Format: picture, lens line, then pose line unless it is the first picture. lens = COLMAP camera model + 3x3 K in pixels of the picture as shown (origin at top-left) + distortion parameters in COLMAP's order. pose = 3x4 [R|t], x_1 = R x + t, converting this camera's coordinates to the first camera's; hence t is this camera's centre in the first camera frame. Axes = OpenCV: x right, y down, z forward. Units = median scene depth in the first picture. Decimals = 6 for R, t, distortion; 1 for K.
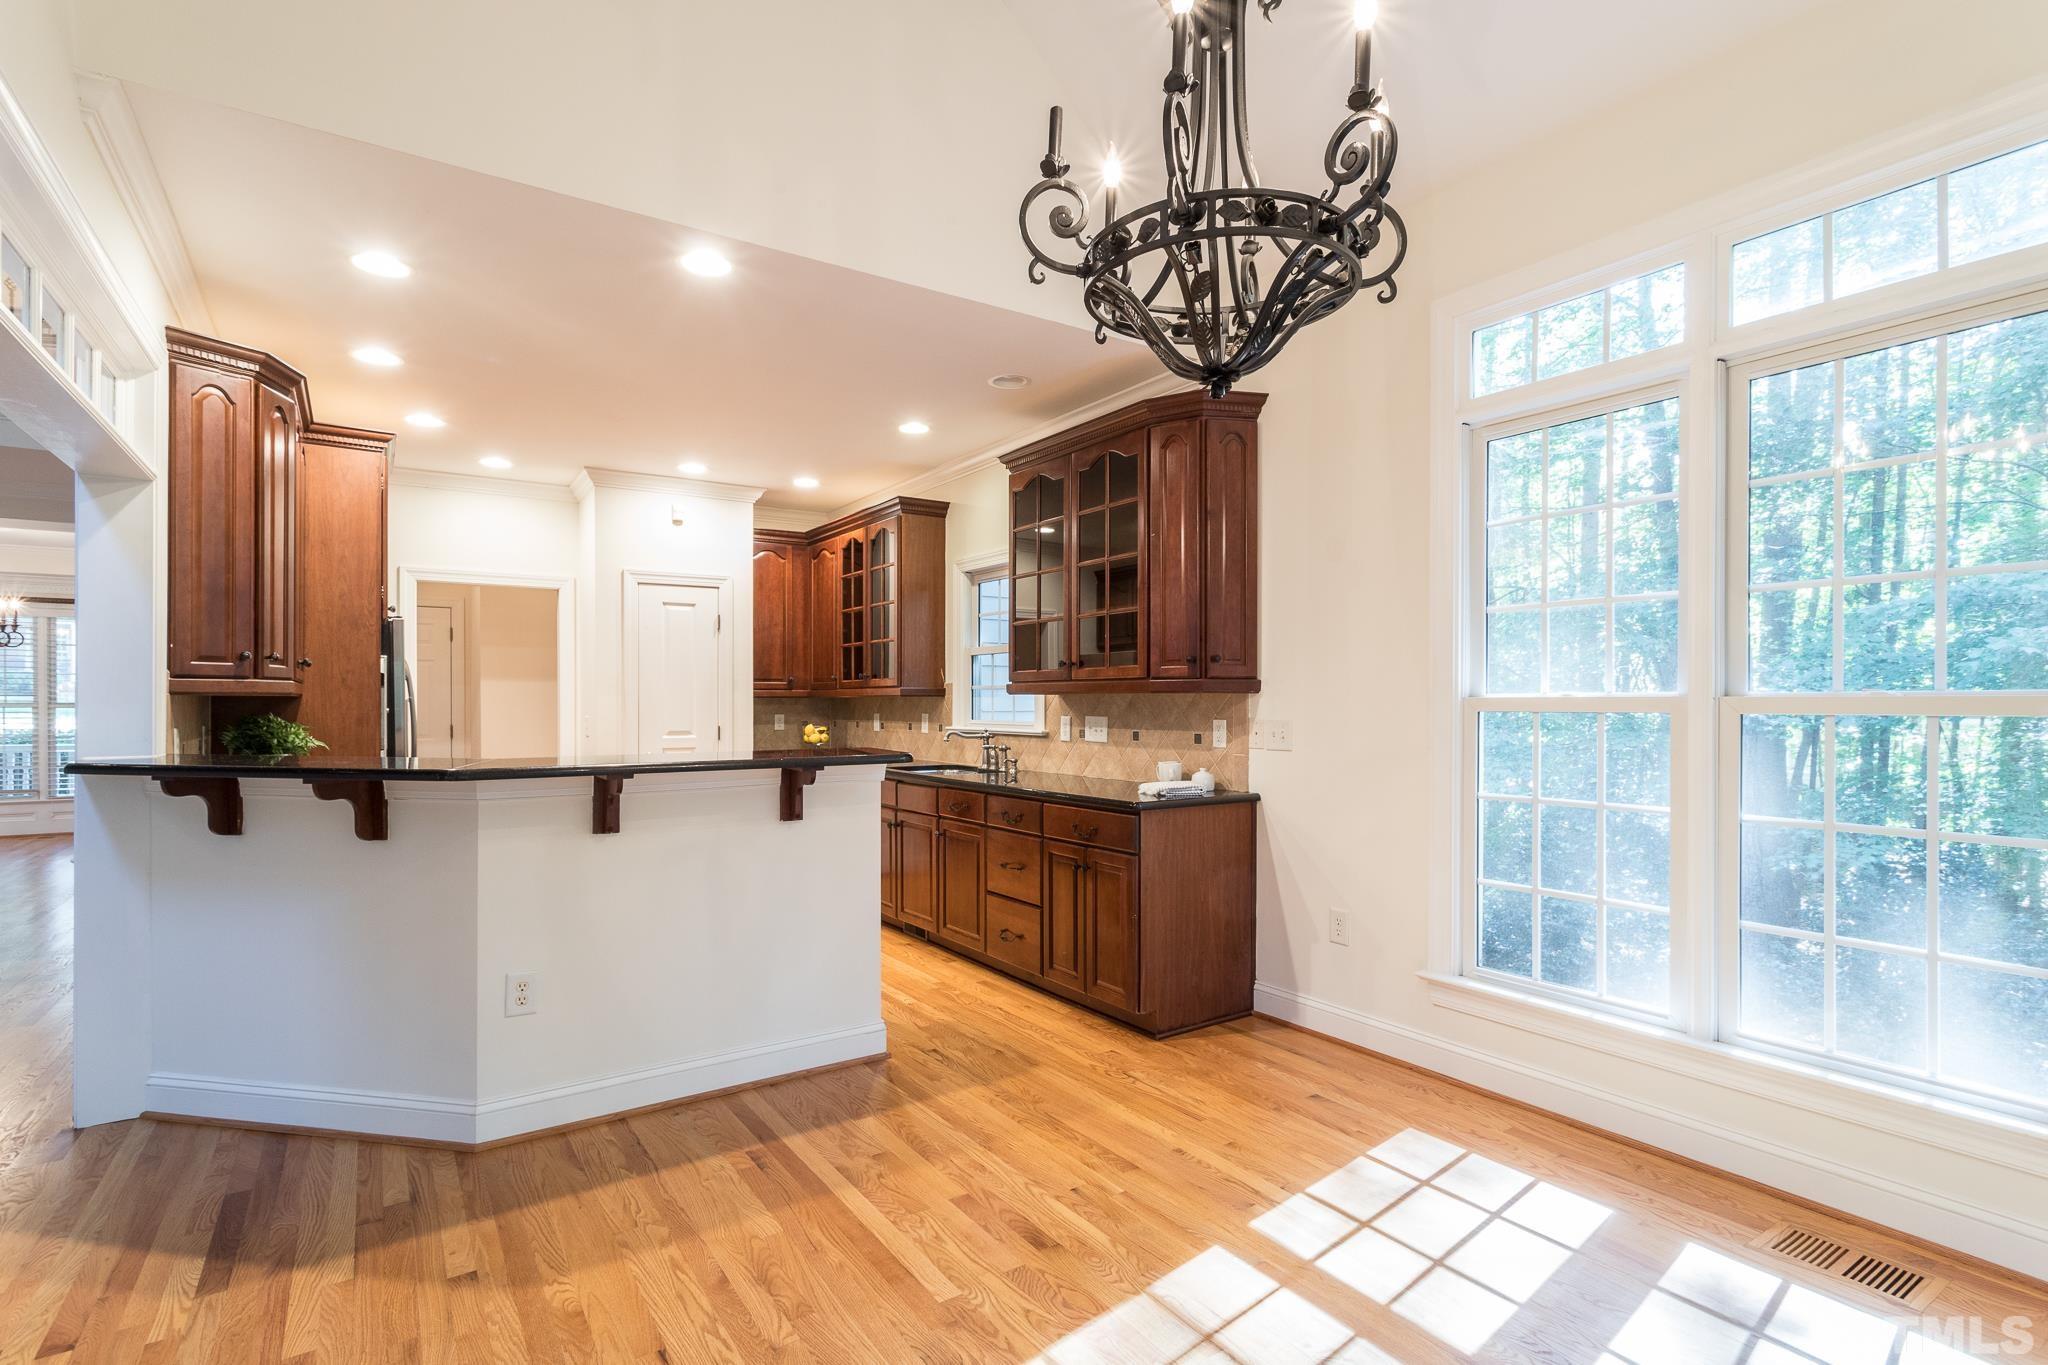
lens RADIAL K [[986.3, 0, 1044.5], [0, 986.3, 707.2], [0, 0, 1]] dist [0.000883, 0.000600]
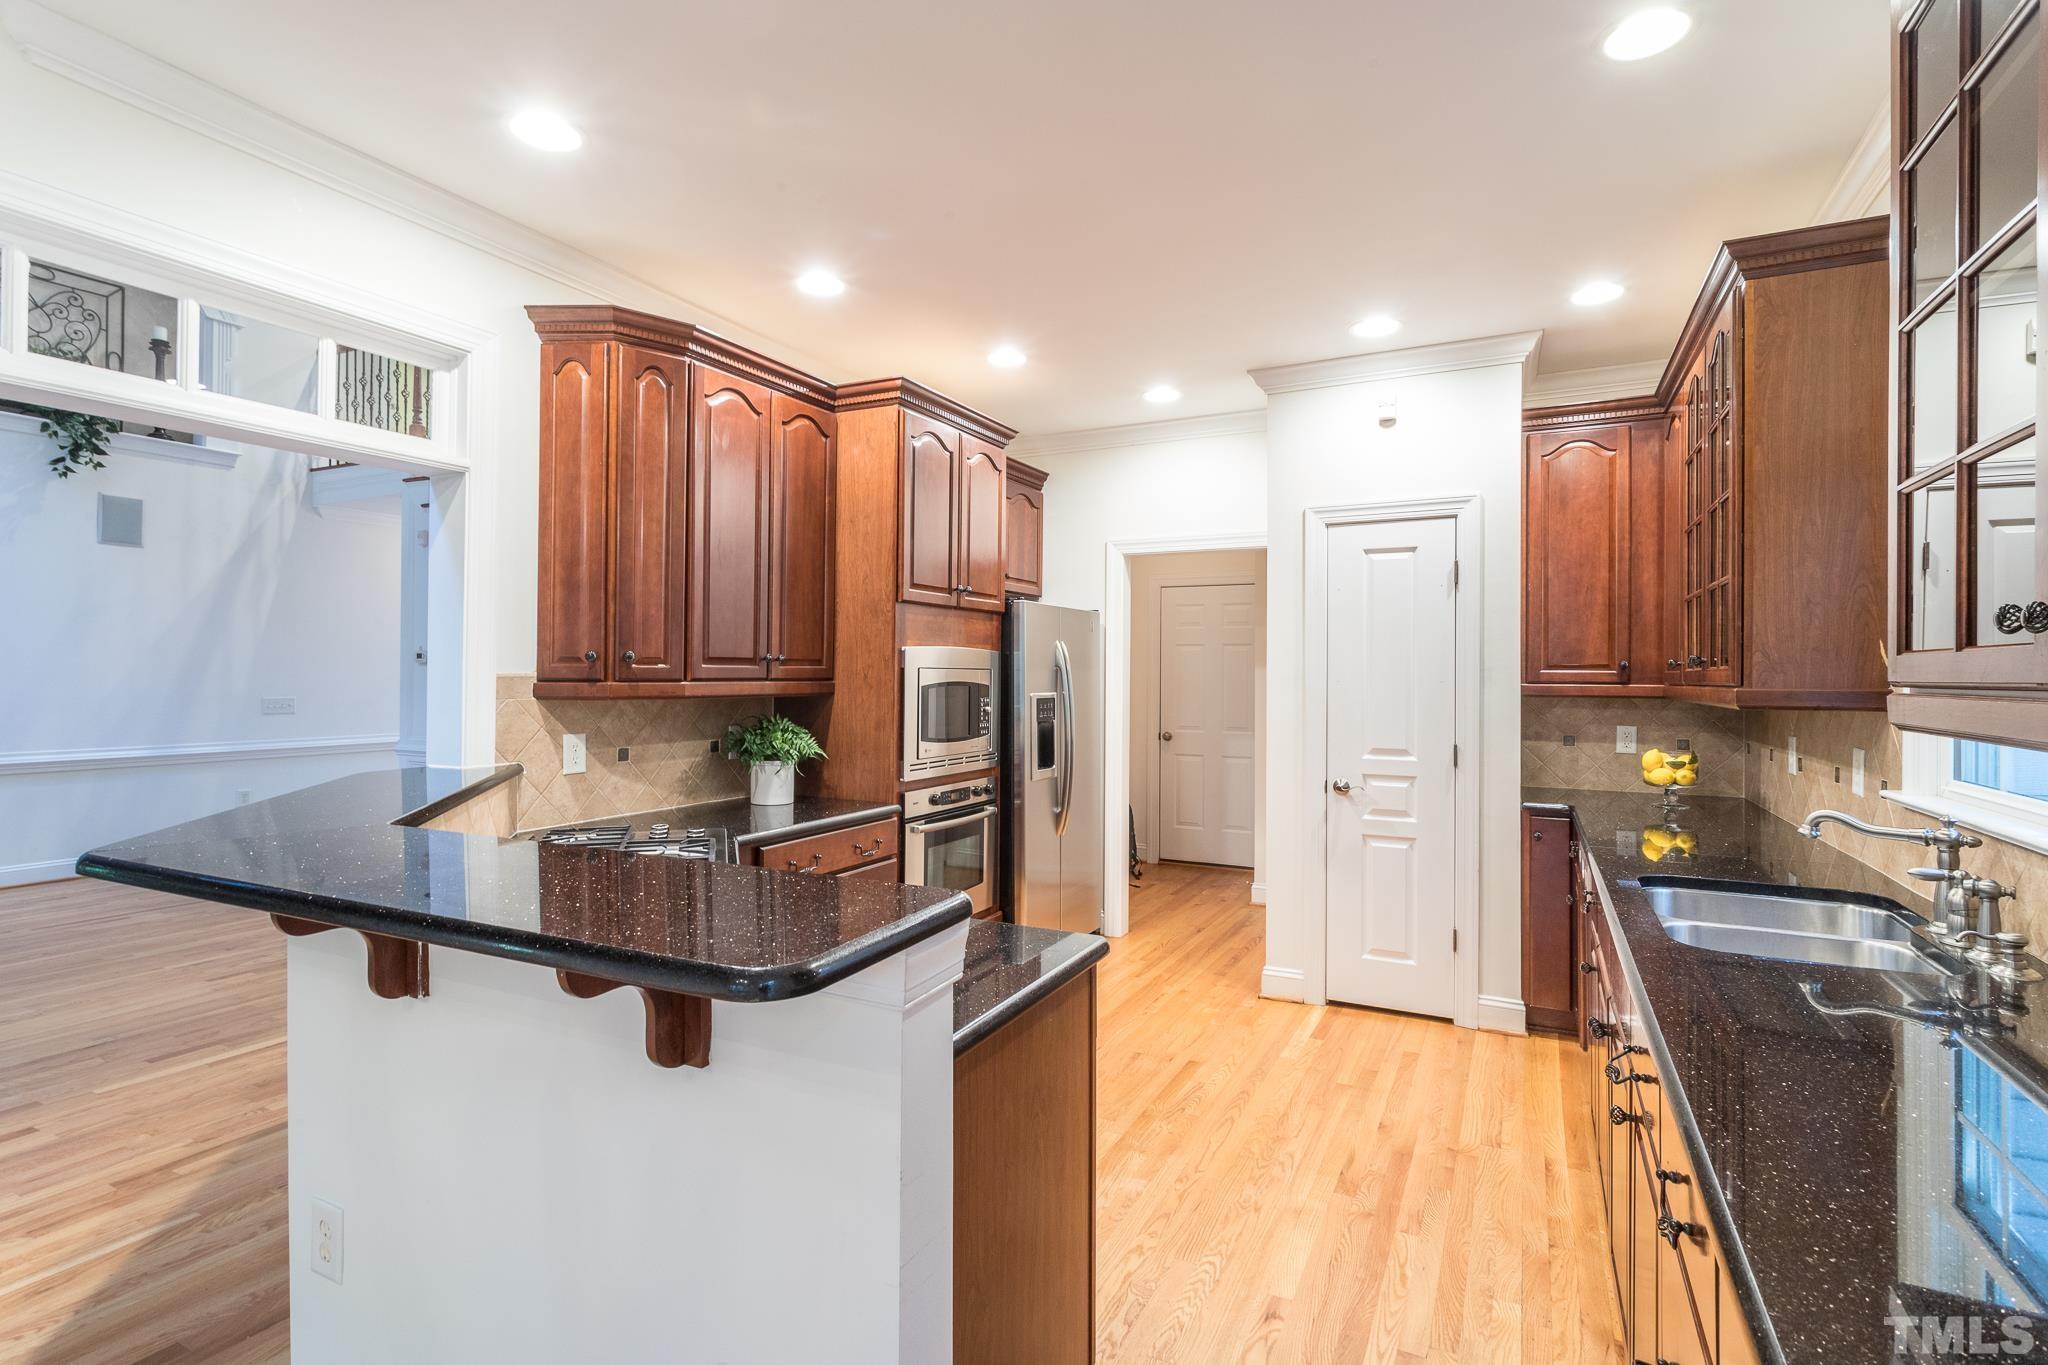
lens RADIAL K [[981.2, 0, 1032.5], [0, 981.2, 666.1], [0, 0, 1]] dist [0.001614, 0.001112]
pose [[0.474243, -0.002937, -0.880389, 0.153647], [-0.010532, 0.999904, -0.009010, -0.041503], [0.880331, 0.013545, 0.474166, 0.975215]]
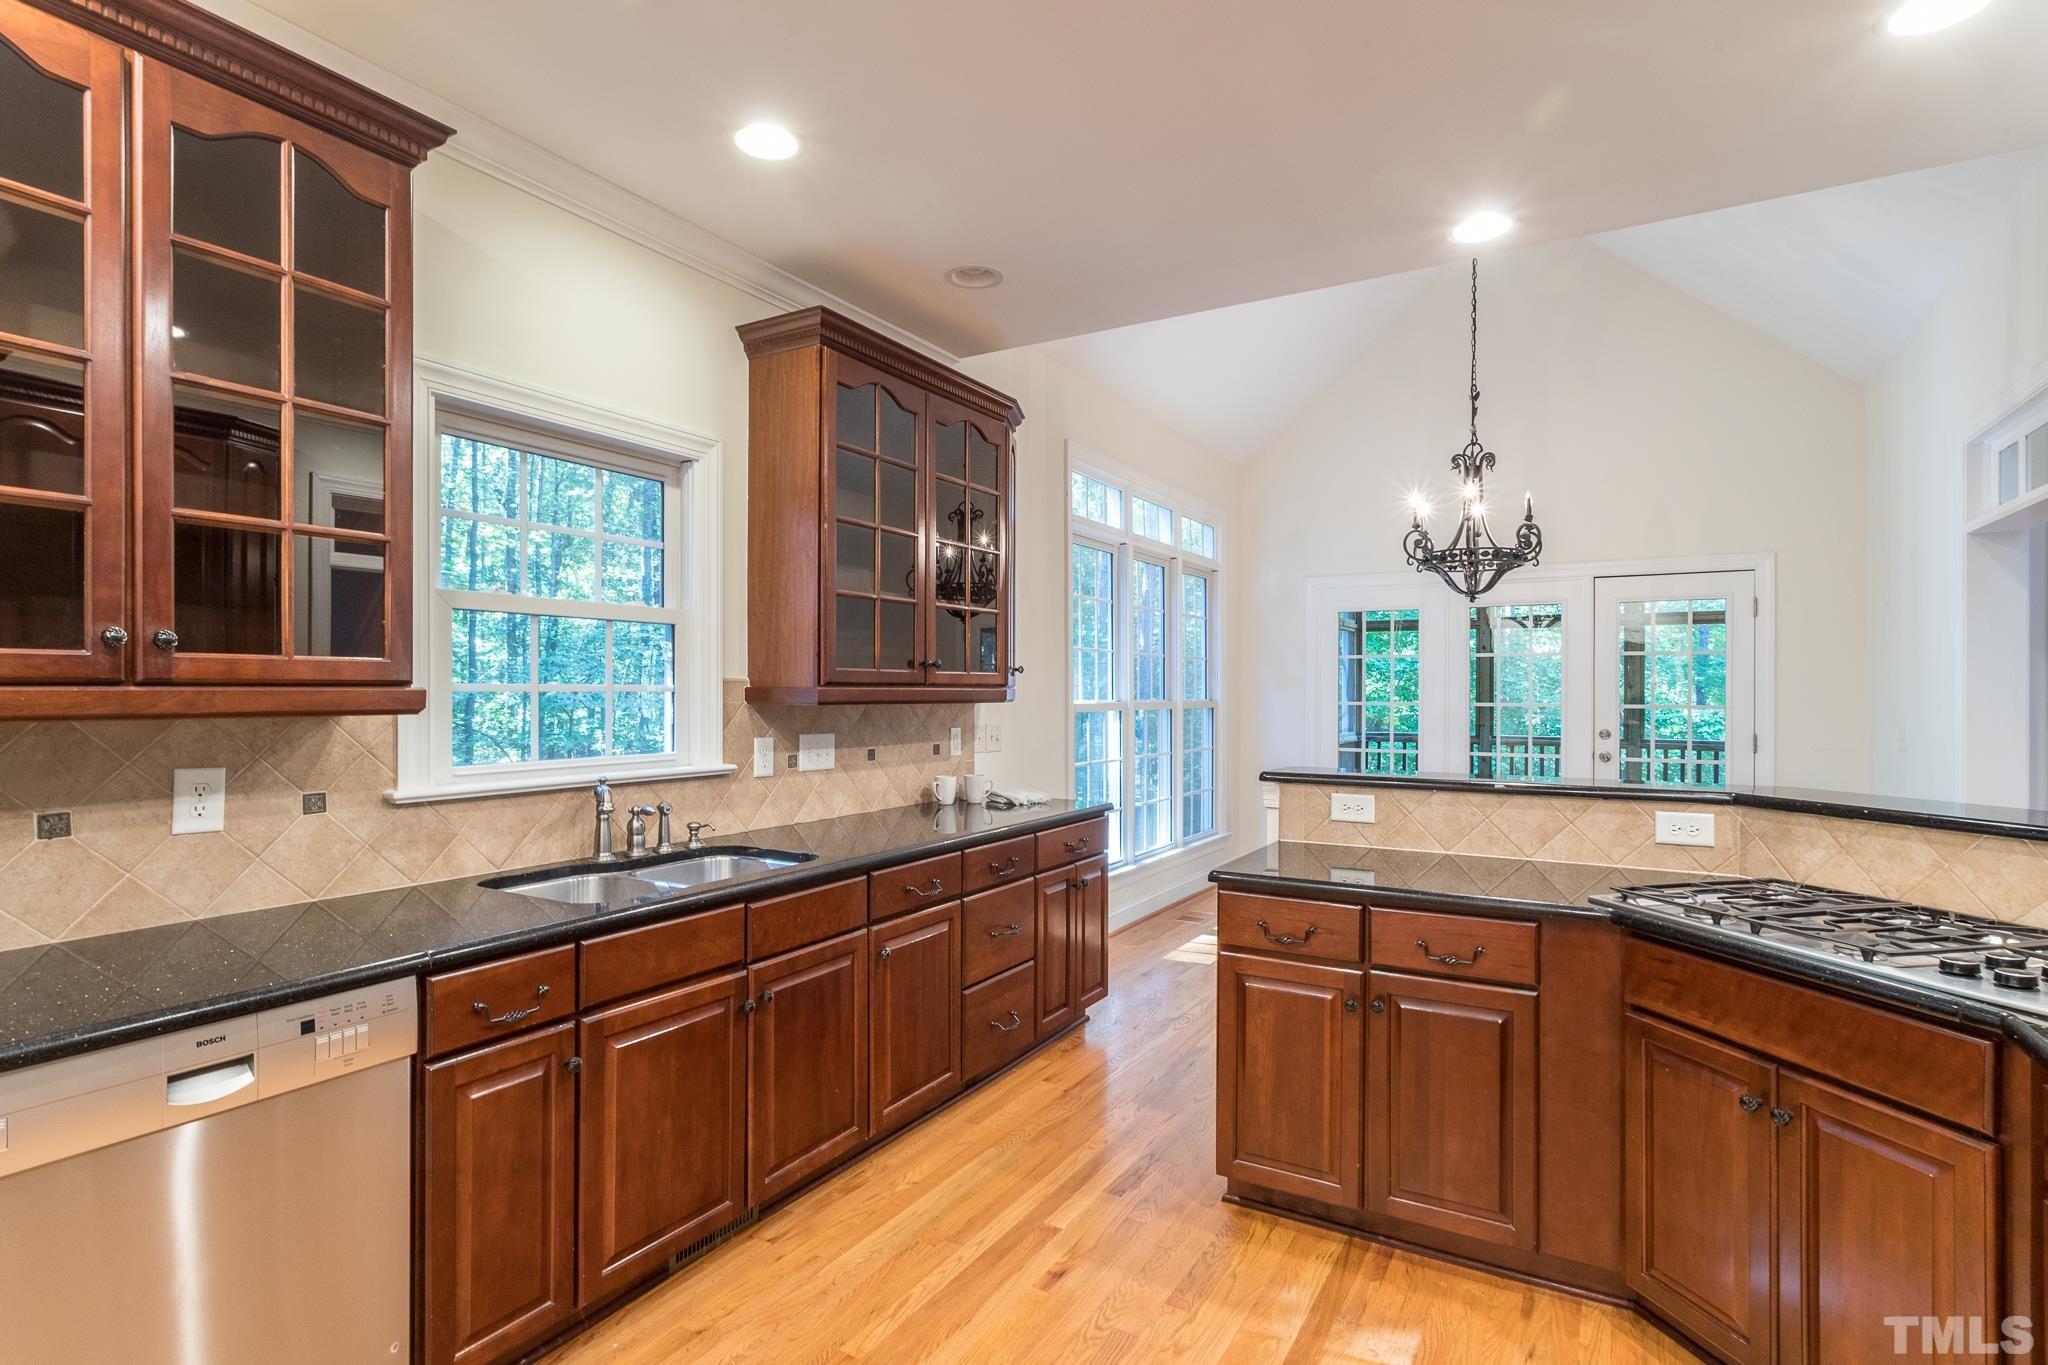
lens RADIAL K [[985.7, 0, 1024.3], [0, 985.7, 692.2], [0, 0, 1]] dist [-0.000822, 0.000004]
pose [[-0.411093, -0.002092, 0.911591, -0.985215], [-0.000041, 0.999997, 0.002277, -0.033454], [-0.911594, 0.000898, -0.411092, 1.743247]]
